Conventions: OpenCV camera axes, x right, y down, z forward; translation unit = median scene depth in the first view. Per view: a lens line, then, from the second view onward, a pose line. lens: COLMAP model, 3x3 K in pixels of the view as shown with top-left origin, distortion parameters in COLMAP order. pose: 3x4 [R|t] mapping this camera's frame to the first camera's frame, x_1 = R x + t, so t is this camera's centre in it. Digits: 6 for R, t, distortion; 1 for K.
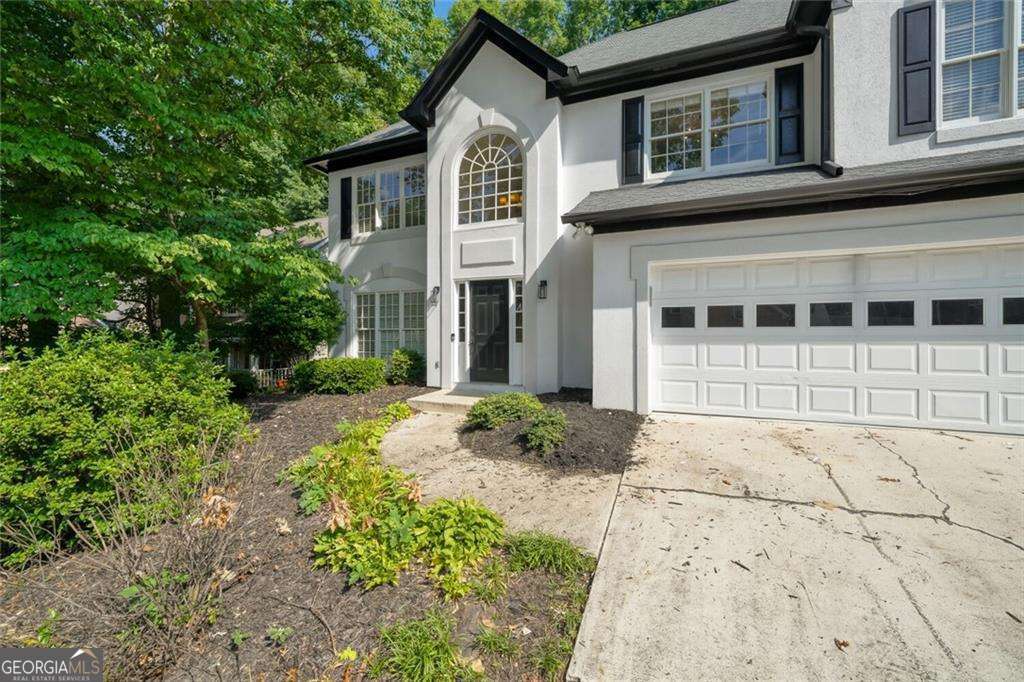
lens RADIAL K [[409.5, 0, 524.4], [0, 409.5, 337.7], [0, 0, 1]] dist [-0.010208, 0.001372]
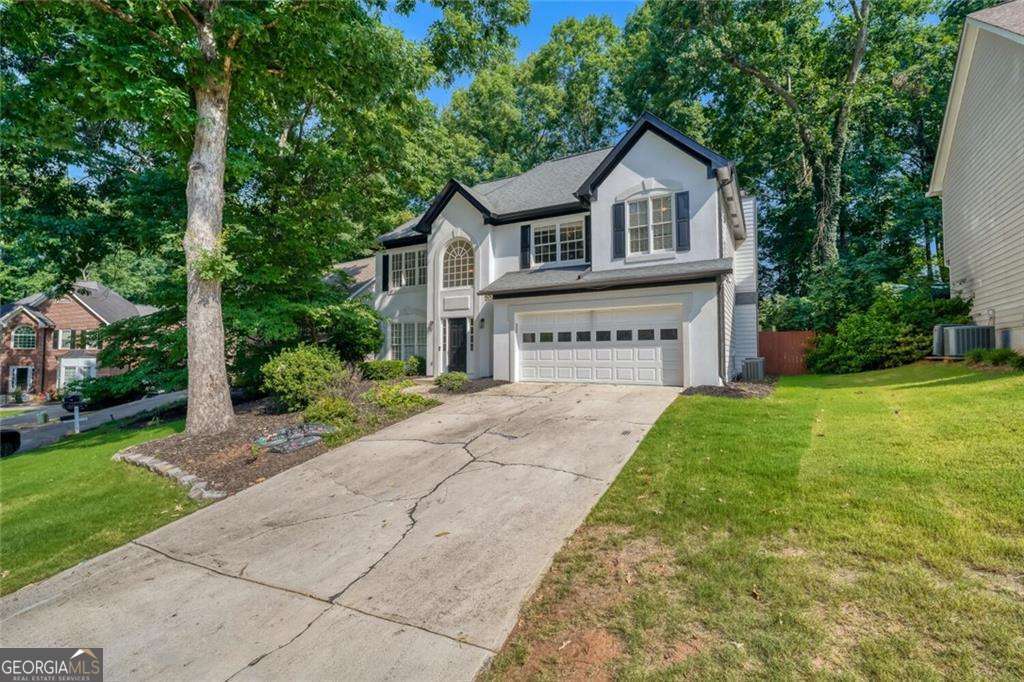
lens RADIAL K [[453.5, 0, 518.2], [0, 453.5, 340.7], [0, 0, 1]] dist [-0.006378, -0.000240]
pose [[0.991537, -0.005377, -0.129714, 0.469713], [0.000937, 0.999412, -0.034265, 0.035745], [0.129822, 0.033854, 0.990959, -1.043647]]
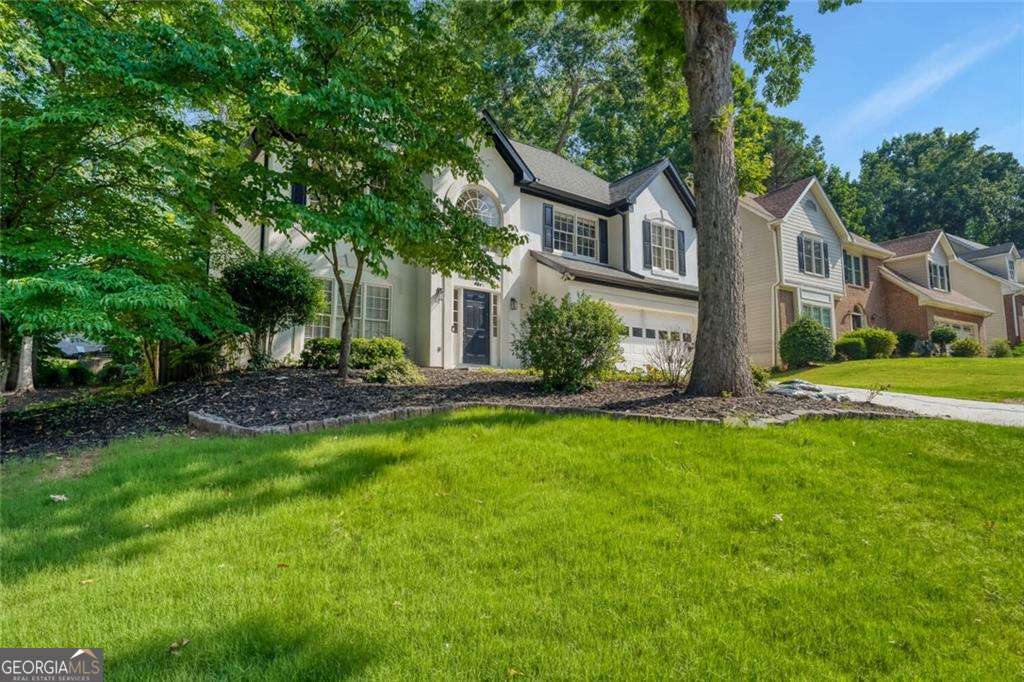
lens RADIAL K [[594.1, 0, 510.4], [0, 594.1, 339.4], [0, 0, 1]] dist [-0.000221, 0.000759]
pose [[0.523002, 0.100959, 0.846331, -1.769388], [0.000490, 0.992924, -0.118749, 0.270673], [-0.852331, 0.062521, 0.519252, -0.141116]]
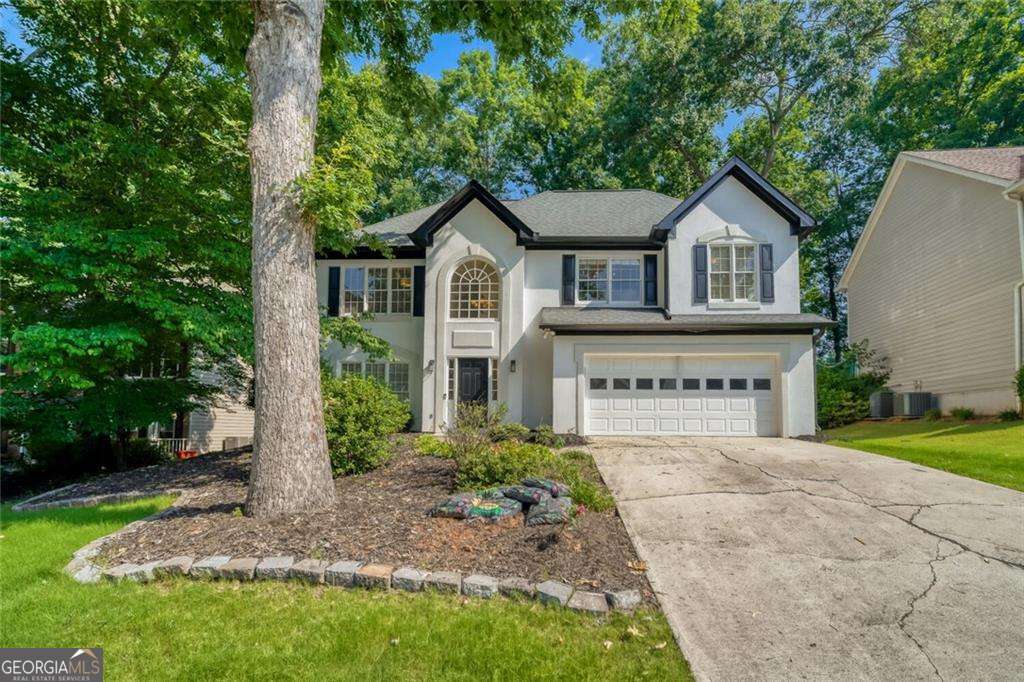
lens RADIAL K [[477.7, 0, 539.7], [0, 477.7, 405.7], [0, 0, 1]] dist [-0.005566, -0.000078]
pose [[0.941751, 0.028290, 0.335120, -0.442539], [-0.008950, 0.998211, -0.059114, 0.132503], [-0.336193, 0.052671, 0.940319, -0.697827]]
